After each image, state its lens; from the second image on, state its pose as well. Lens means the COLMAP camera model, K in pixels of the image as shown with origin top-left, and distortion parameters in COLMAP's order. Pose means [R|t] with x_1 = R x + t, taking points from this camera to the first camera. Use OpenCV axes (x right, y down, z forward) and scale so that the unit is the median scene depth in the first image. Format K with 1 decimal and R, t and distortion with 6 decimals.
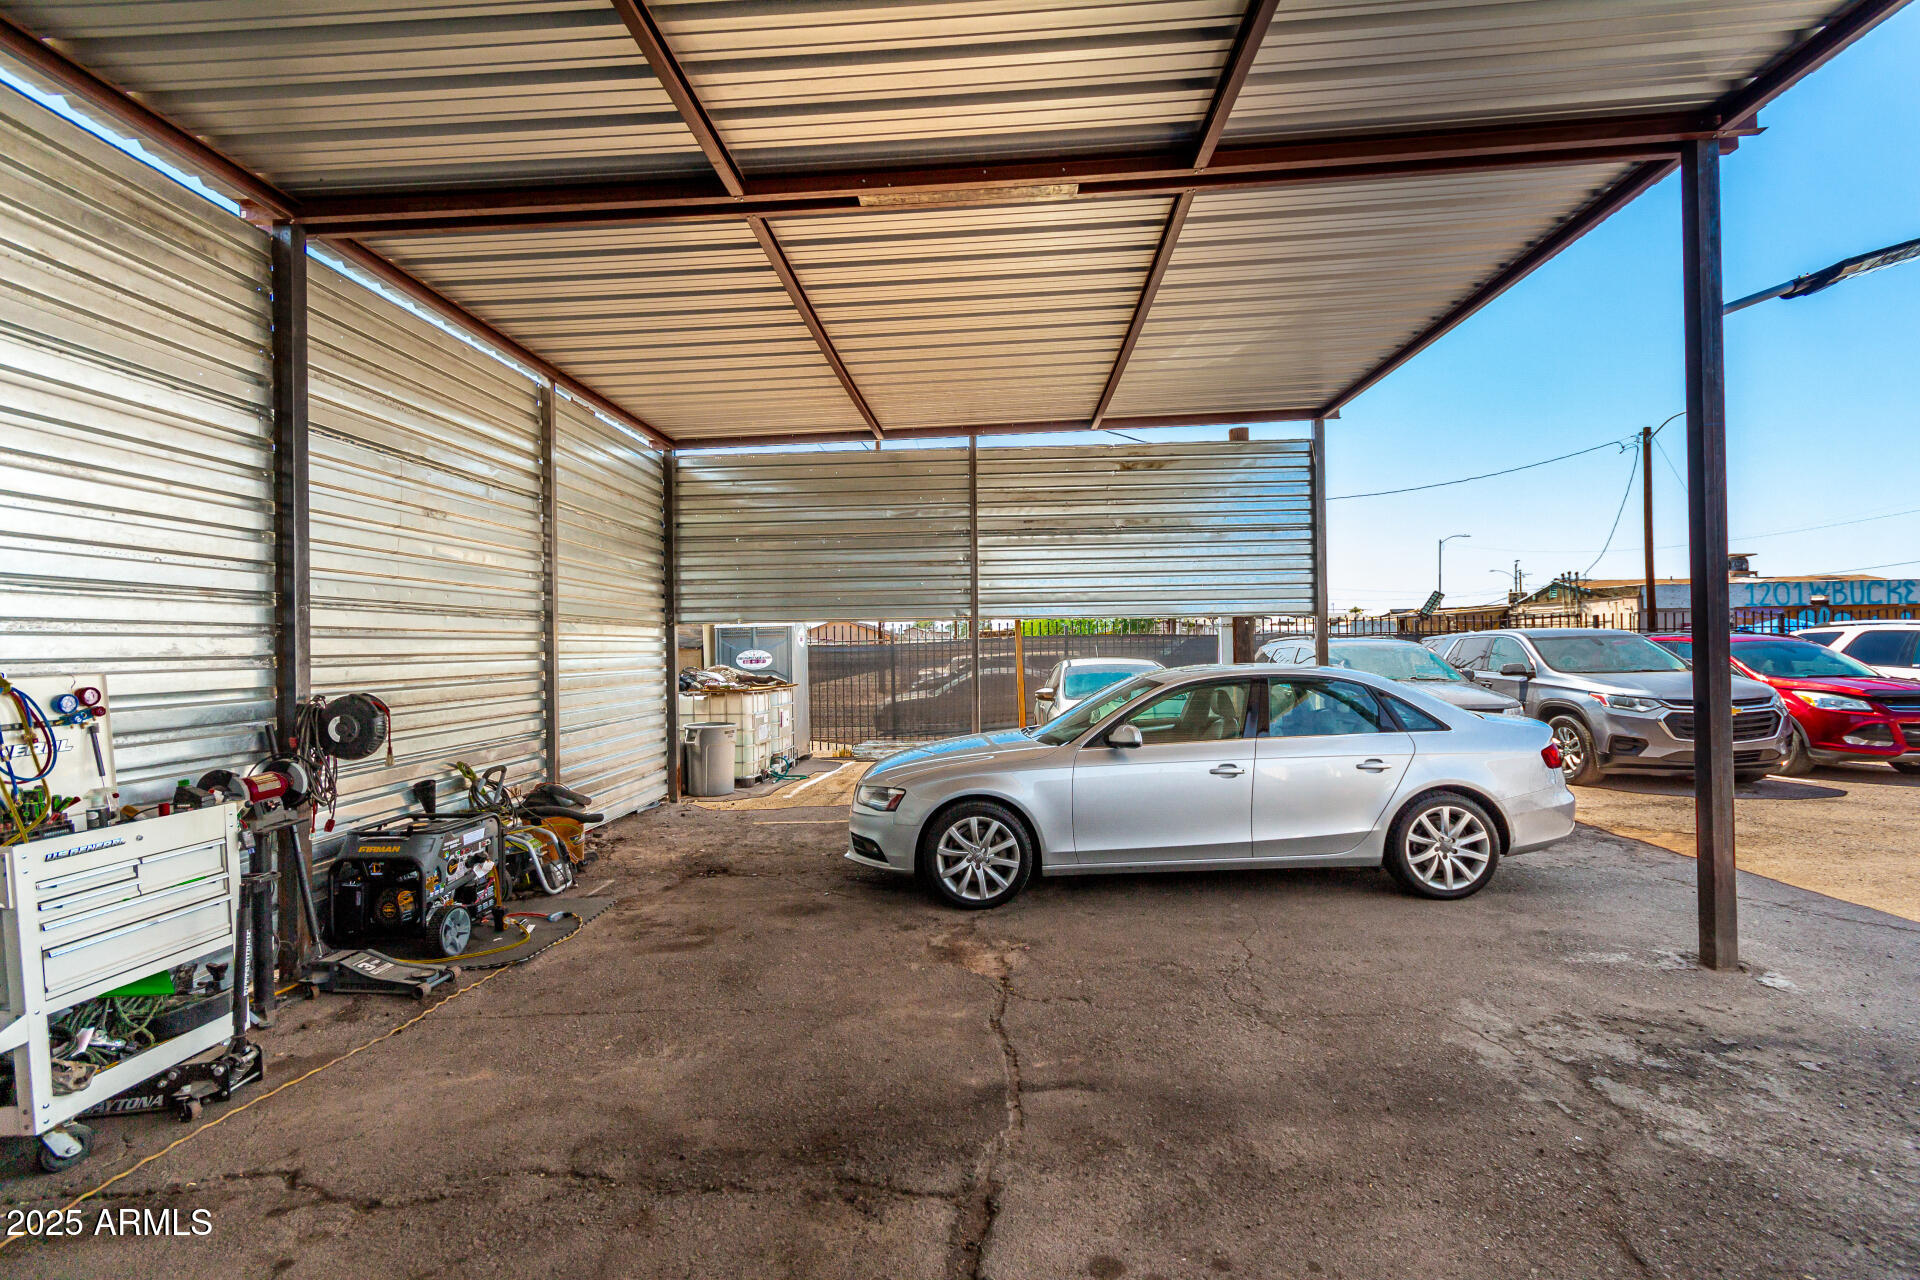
lens RADIAL K [[890.5, 0, 964.8], [0, 890.5, 631.5], [0, 0, 1]] dist [0.003733, 0.001697]
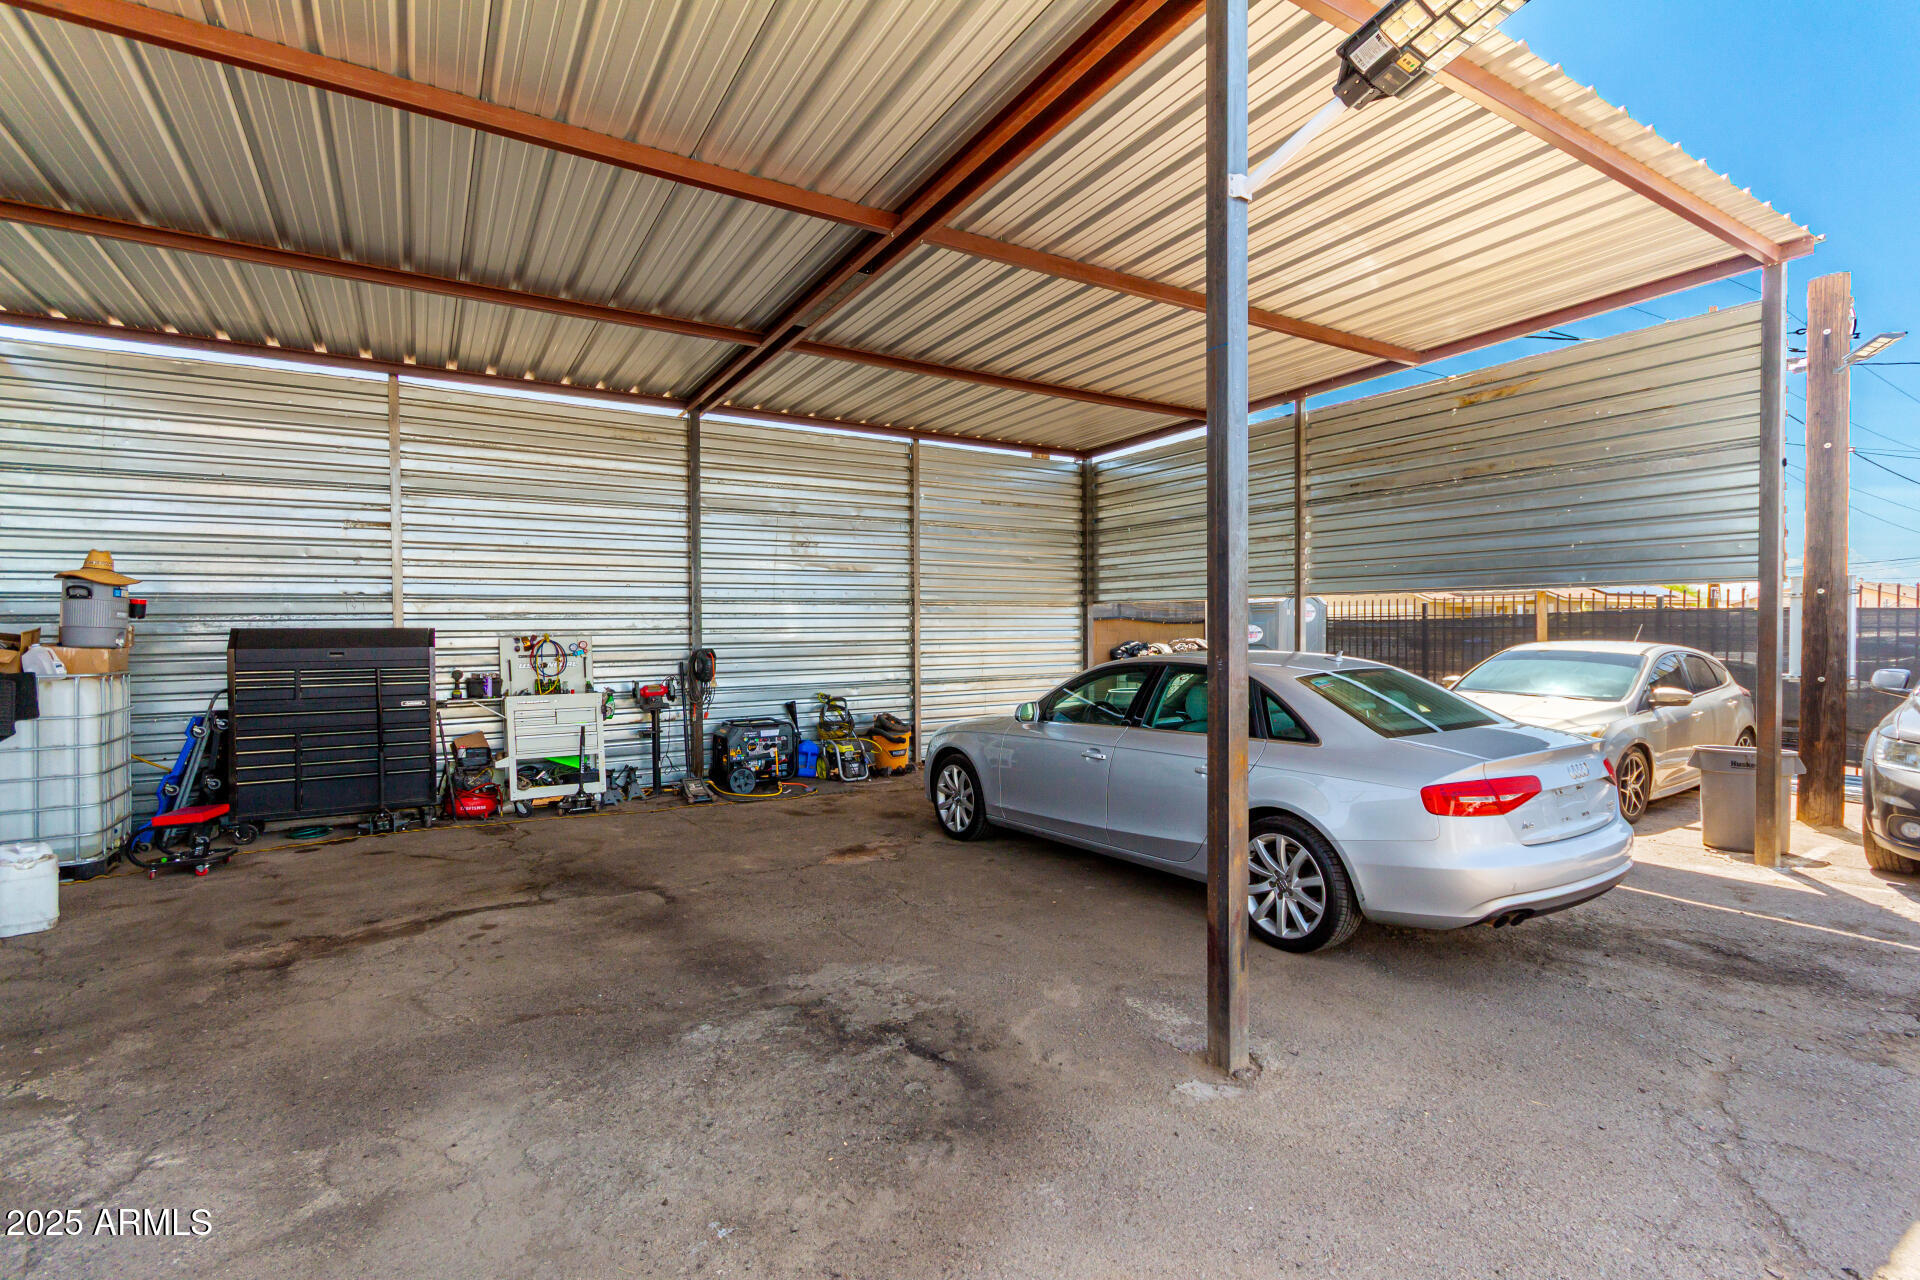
lens RADIAL K [[890.5, 0, 959.8], [0, 890.5, 639.3], [0, 0, 1]] dist [0.003733, 0.001697]
pose [[0.565860, 0.026059, -0.824090, 1.169393], [0.011788, 0.999143, 0.039689, -0.019819], [0.824417, -0.032172, 0.565068, 0.346265]]
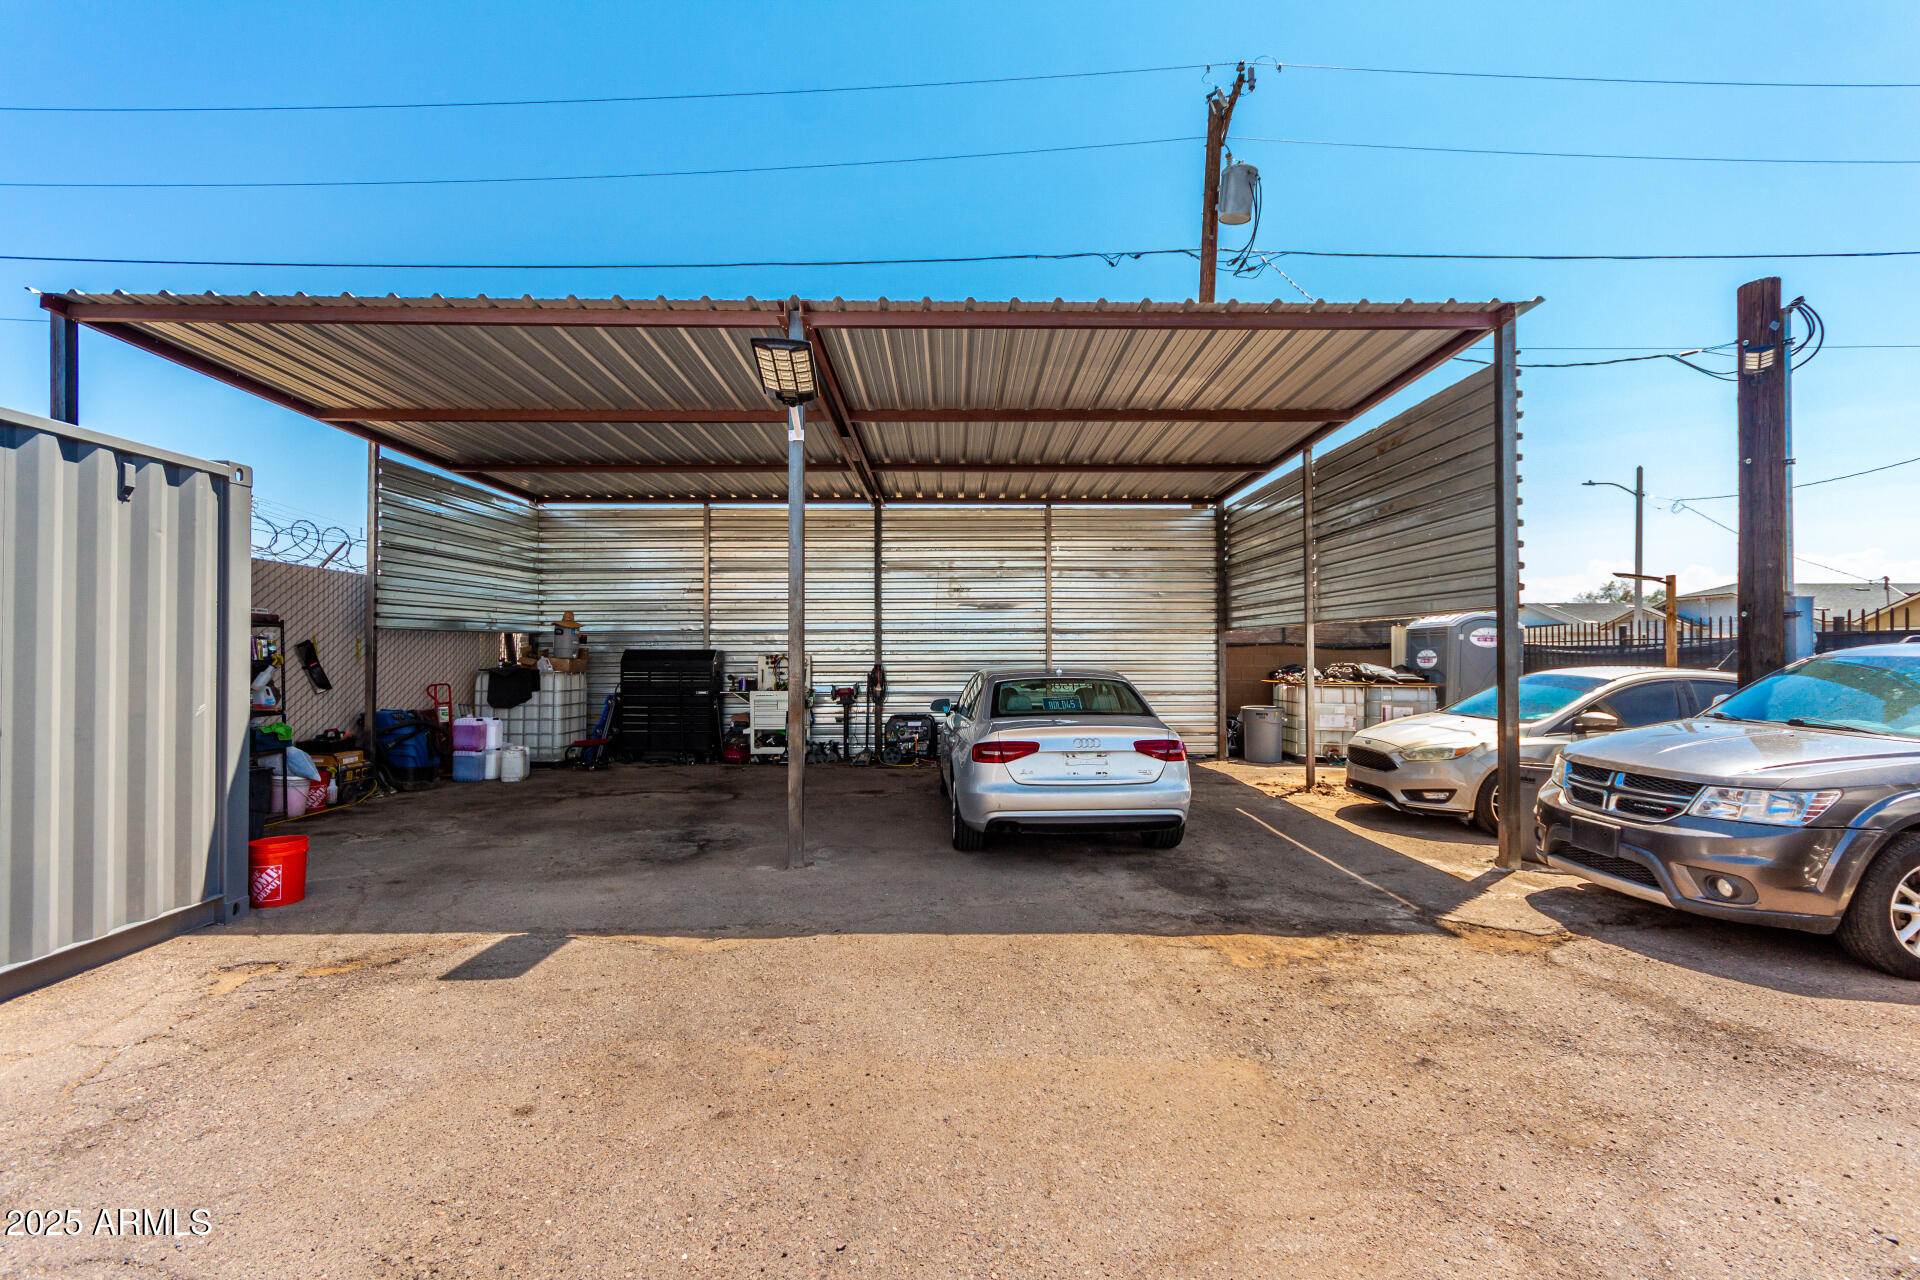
lens RADIAL K [[890.5, 0, 959.1], [0, 890.5, 638.8], [0, 0, 1]] dist [0.003733, 0.001697]
pose [[0.058838, 0.000788, -0.998267, 2.089890], [0.019286, 0.999812, 0.001926, -0.012144], [0.998081, -0.019366, 0.058812, 1.048046]]
